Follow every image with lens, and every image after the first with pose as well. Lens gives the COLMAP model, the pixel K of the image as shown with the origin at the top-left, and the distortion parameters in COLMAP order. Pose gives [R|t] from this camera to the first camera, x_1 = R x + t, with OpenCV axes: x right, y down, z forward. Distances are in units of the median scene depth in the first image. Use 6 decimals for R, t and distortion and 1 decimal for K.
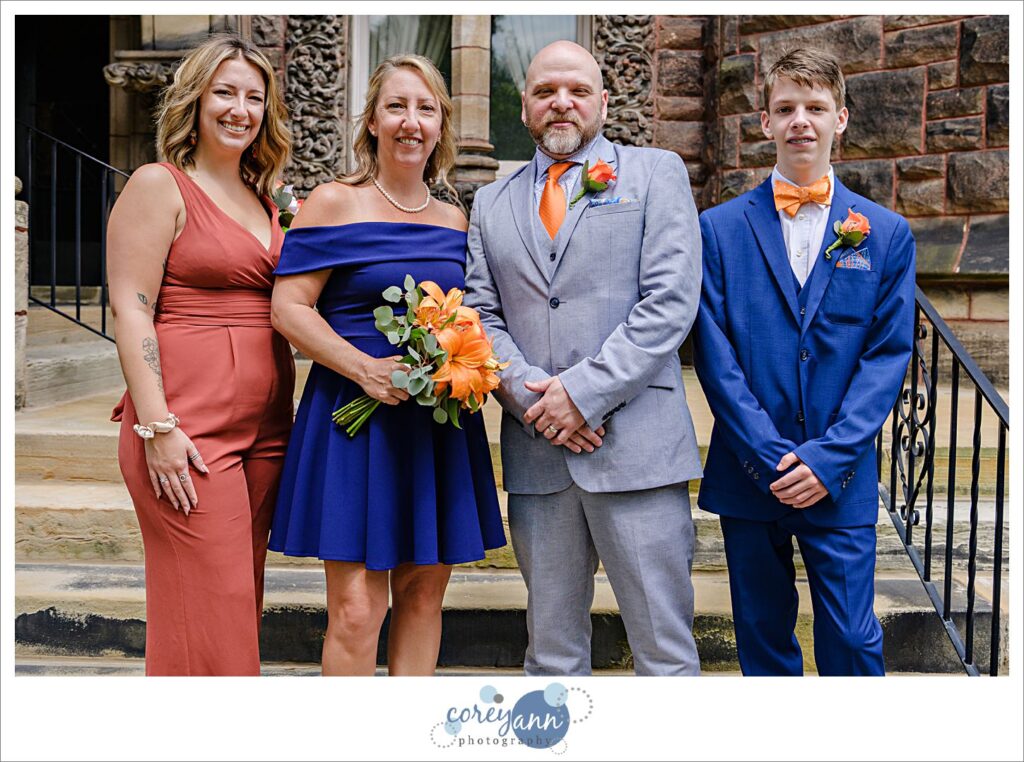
lens RADIAL K [[1239.2, 0, 512.0], [0, 1239.2, 381.0], [0, 0, 1]] dist [-0.037829, 0.018416]
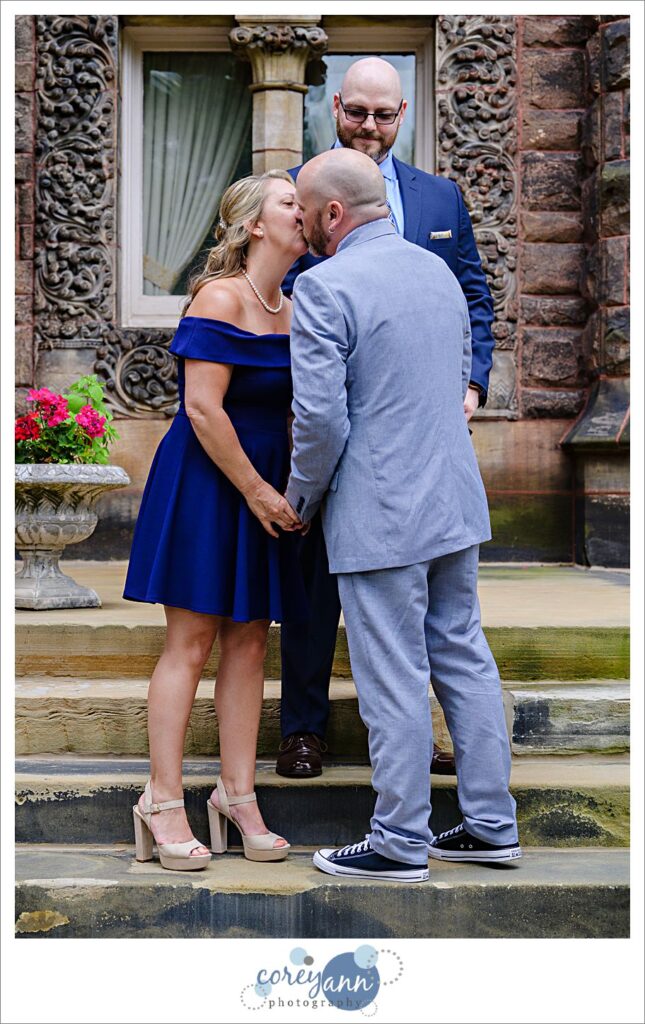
lens RADIAL K [[1974.6, 0, 322.5], [0, 1974.6, 512.0], [0, 0, 1]] dist [-0.073997, 0.174326]
pose [[0.999940, -0.010921, 0.000045, -0.008019], [0.010907, 0.998396, -0.055553, 0.022553], [0.000561, 0.055550, 0.998456, -0.210609]]
